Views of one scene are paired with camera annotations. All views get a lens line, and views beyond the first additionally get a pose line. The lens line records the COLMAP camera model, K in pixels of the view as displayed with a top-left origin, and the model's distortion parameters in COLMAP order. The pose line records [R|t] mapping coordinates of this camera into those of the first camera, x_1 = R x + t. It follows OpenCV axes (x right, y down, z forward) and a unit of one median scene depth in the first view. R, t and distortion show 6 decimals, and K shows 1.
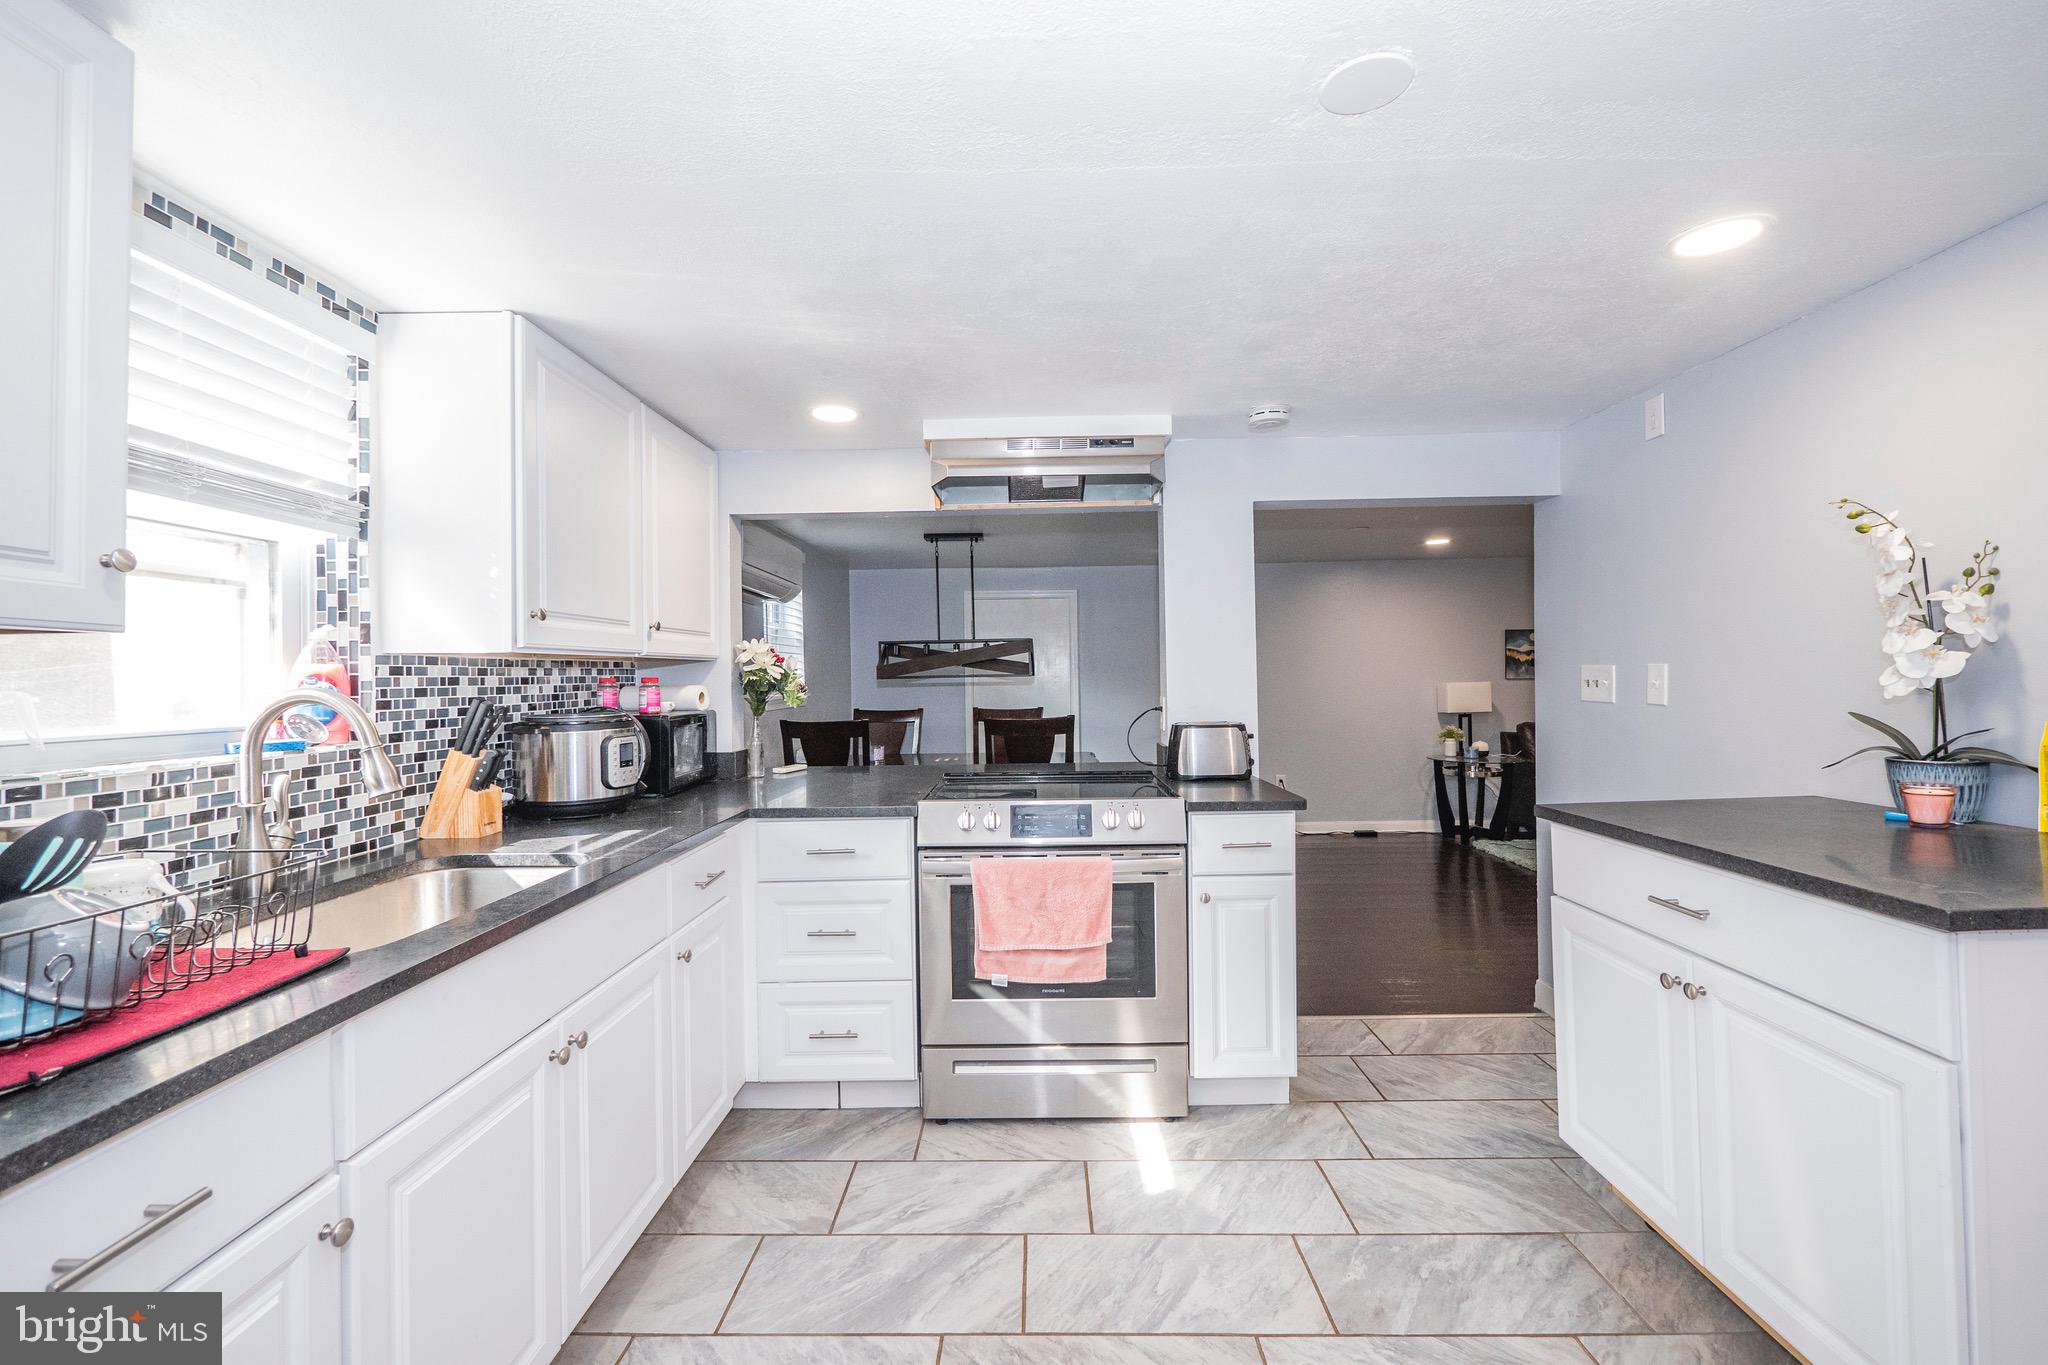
lens RADIAL K [[860.4, 0, 1020.6], [0, 860.4, 672.6], [0, 0, 1]] dist [-0.006754, 0.000429]
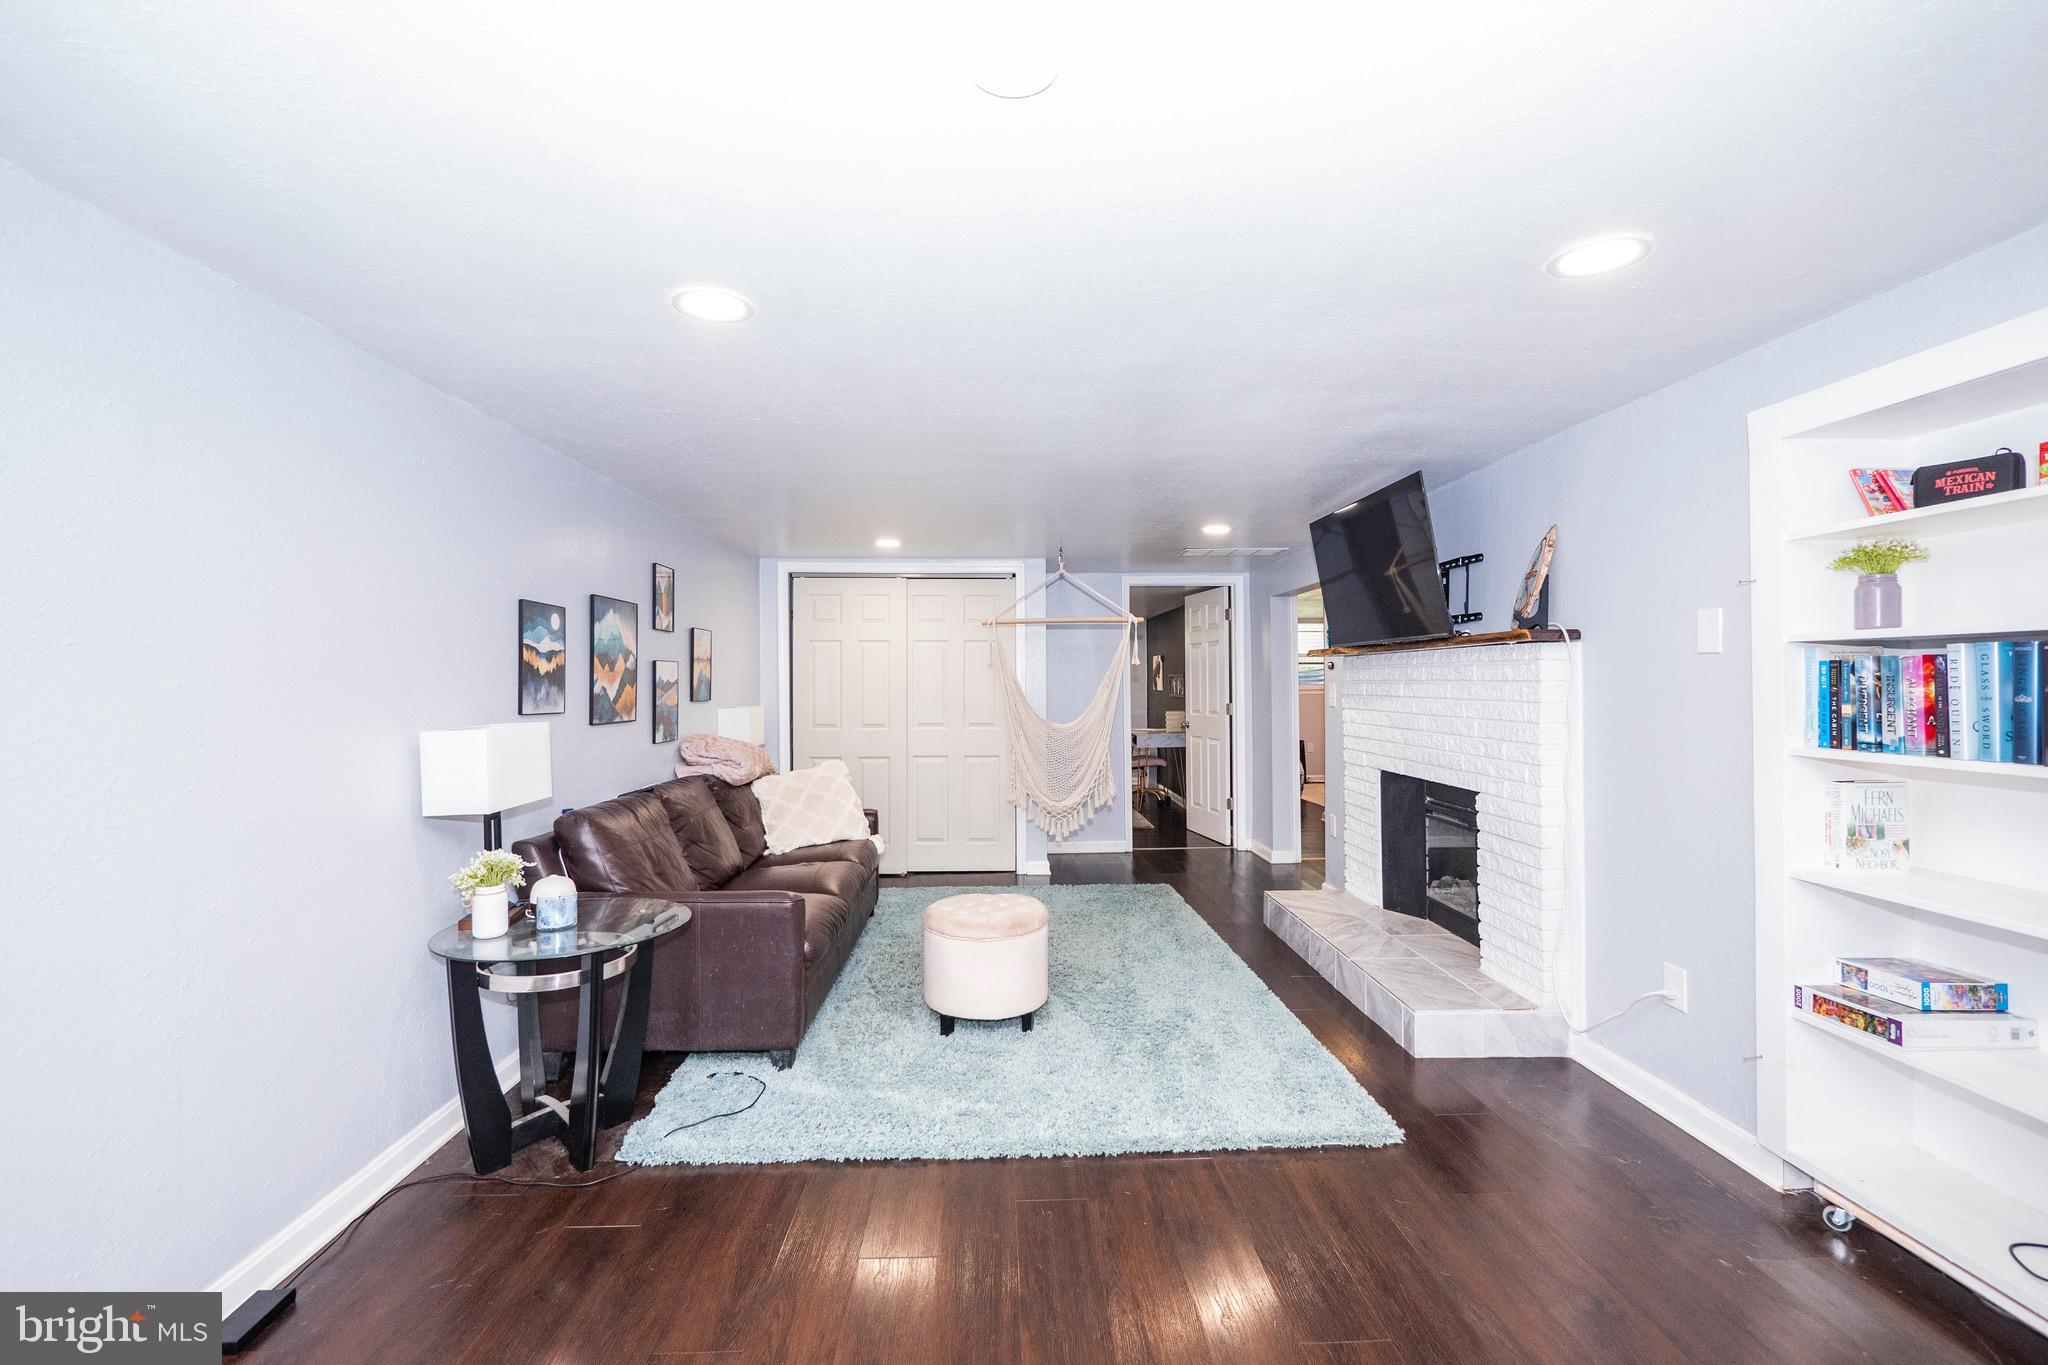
lens RADIAL K [[860.4, 0, 1020.6], [0, 860.4, 672.6], [0, 0, 1]] dist [-0.006754, 0.000429]
pose [[-0.059100, 0.027028, 0.997886, 0.373308], [0.000681, 0.999634, -0.027035, -0.005317], [-0.998252, -0.000918, -0.059096, 2.297870]]
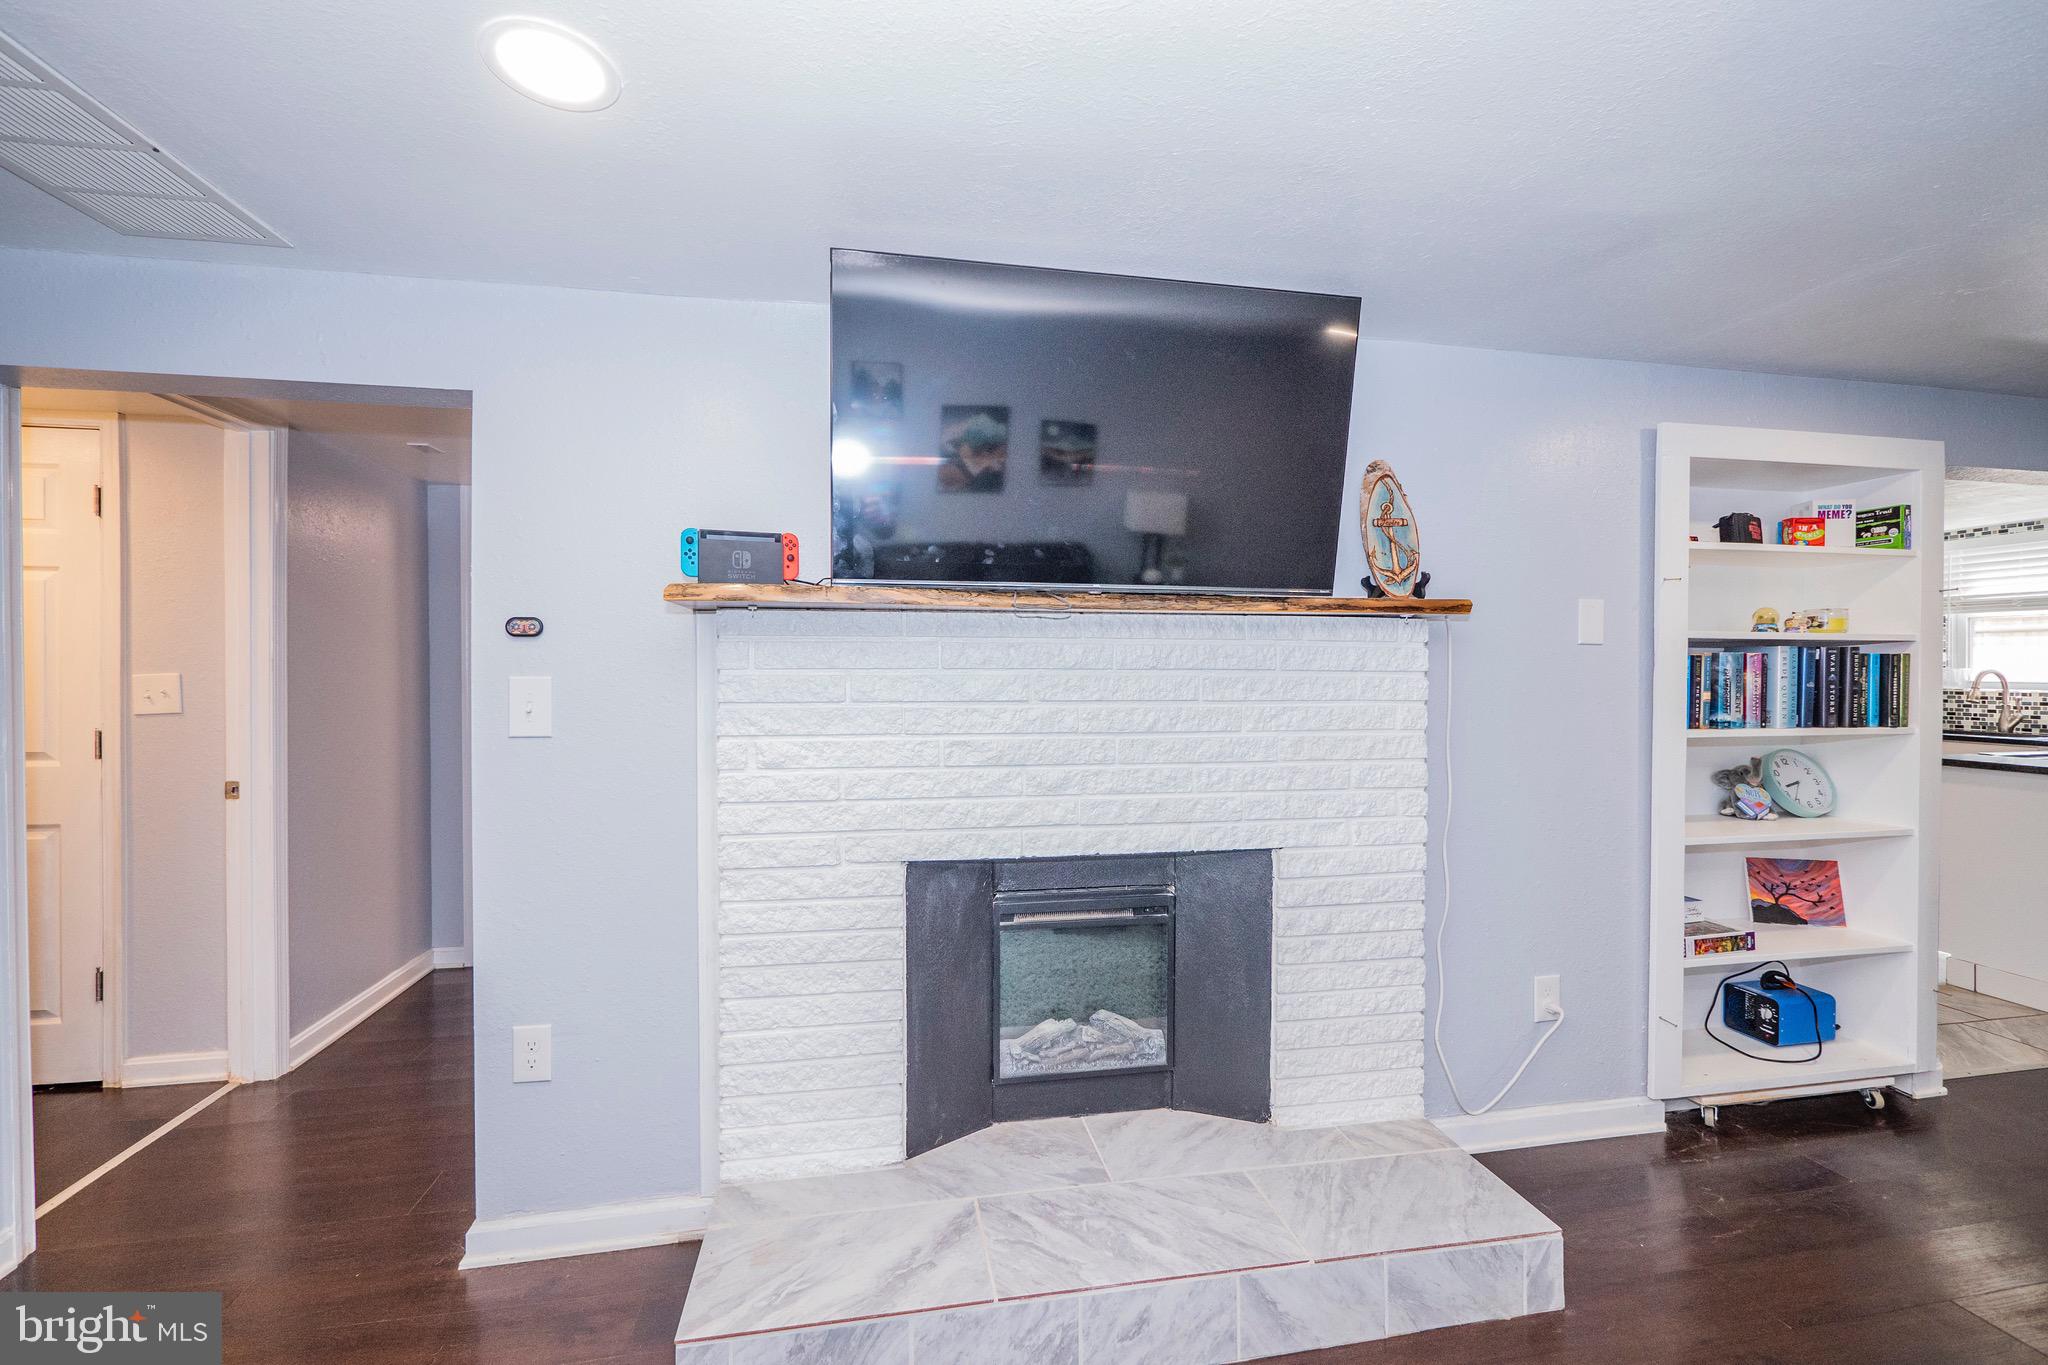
lens RADIAL K [[853.3, 0, 1023.0], [0, 853.3, 676.0], [0, 0, 1]] dist [-0.011730, -0.000438]
pose [[-0.979768, 0.014073, -0.199641, 2.245182], [0.013858, 0.999901, 0.002472, -0.029881], [0.199656, -0.000345, -0.979866, 2.266283]]
